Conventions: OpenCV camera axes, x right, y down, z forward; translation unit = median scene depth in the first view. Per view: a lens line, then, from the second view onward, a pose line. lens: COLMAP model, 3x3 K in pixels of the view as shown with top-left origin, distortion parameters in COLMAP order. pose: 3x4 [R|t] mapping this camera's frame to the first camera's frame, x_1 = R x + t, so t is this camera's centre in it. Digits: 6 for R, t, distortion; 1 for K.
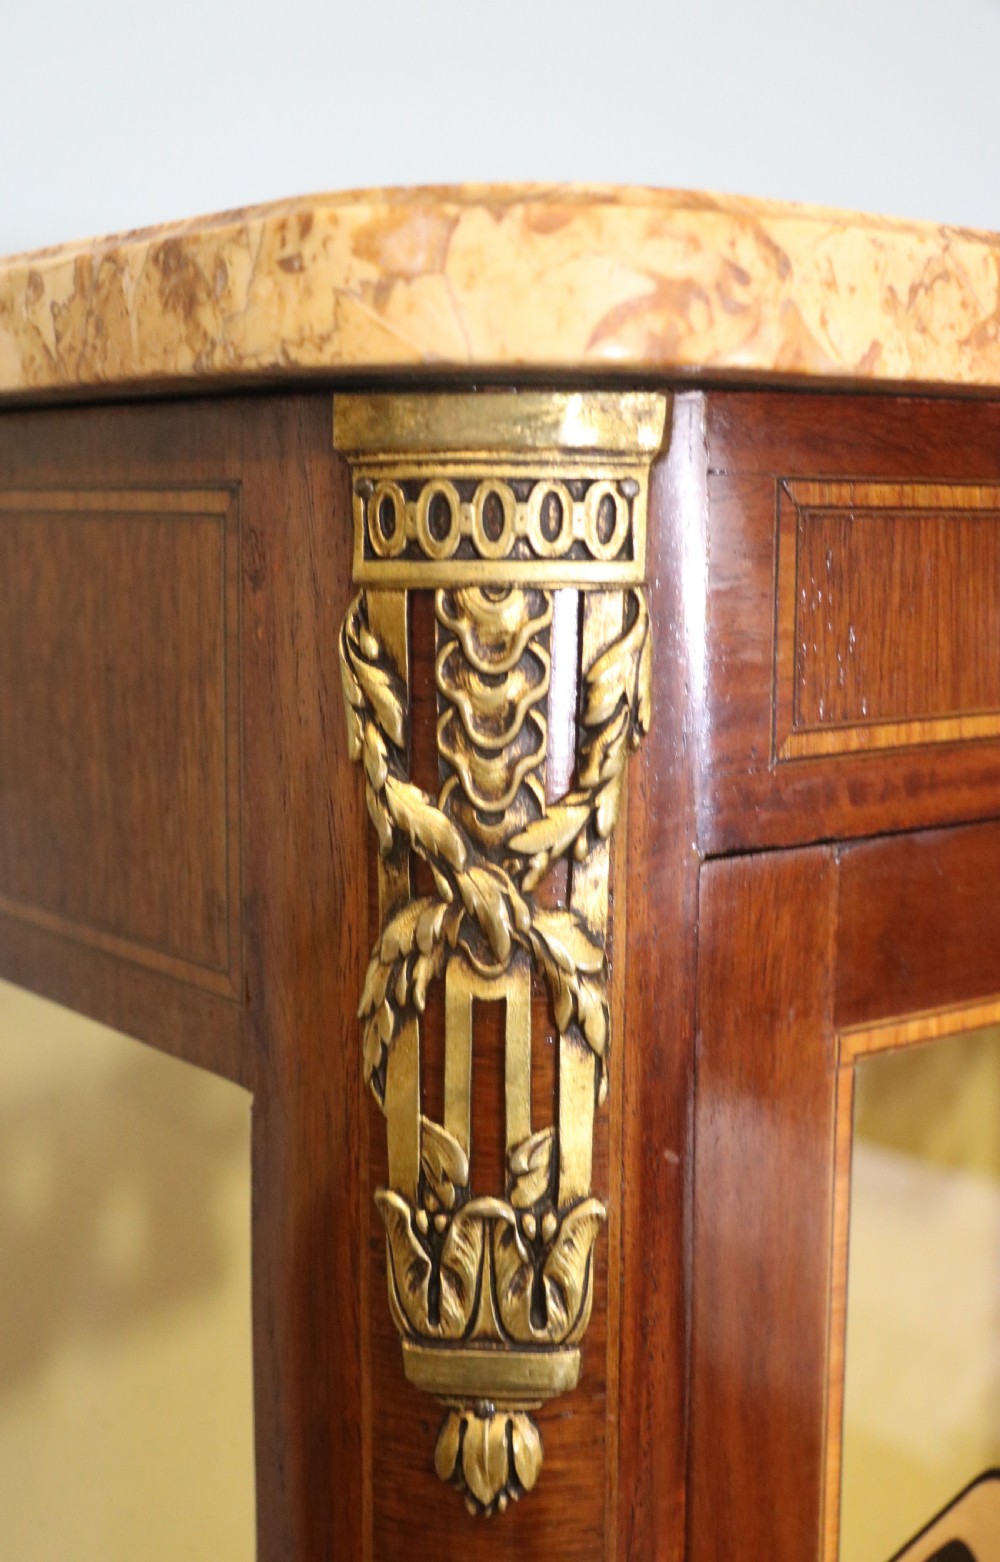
lens RADIAL K [[1919.5, 0, 477.0], [0, 1919.5, 743.3], [0, 0, 1]] dist [0.007776, 0.000000]
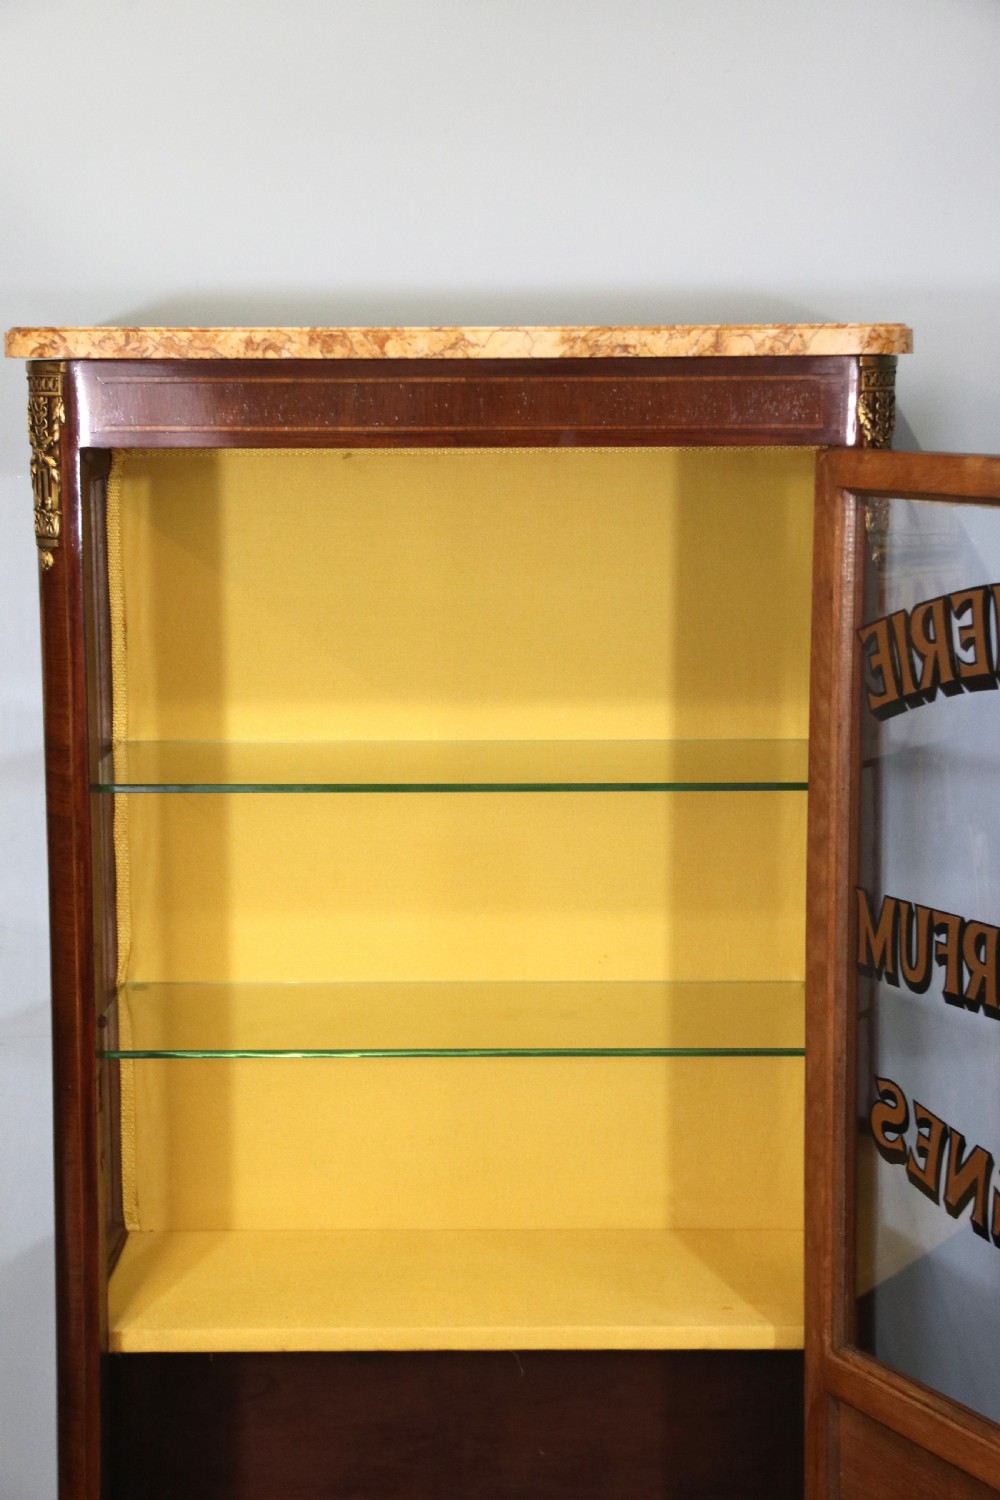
lens RADIAL K [[2730.0, 0, 478.6], [0, 2730.0, 737.8], [0, 0, 1]] dist [0.258967, 0.000000]
pose [[0.774315, 0.079359, -0.627805, 6.215541], [-0.066574, 0.996816, 0.043894, 0.480465], [0.629289, 0.007808, 0.777132, -4.506696]]
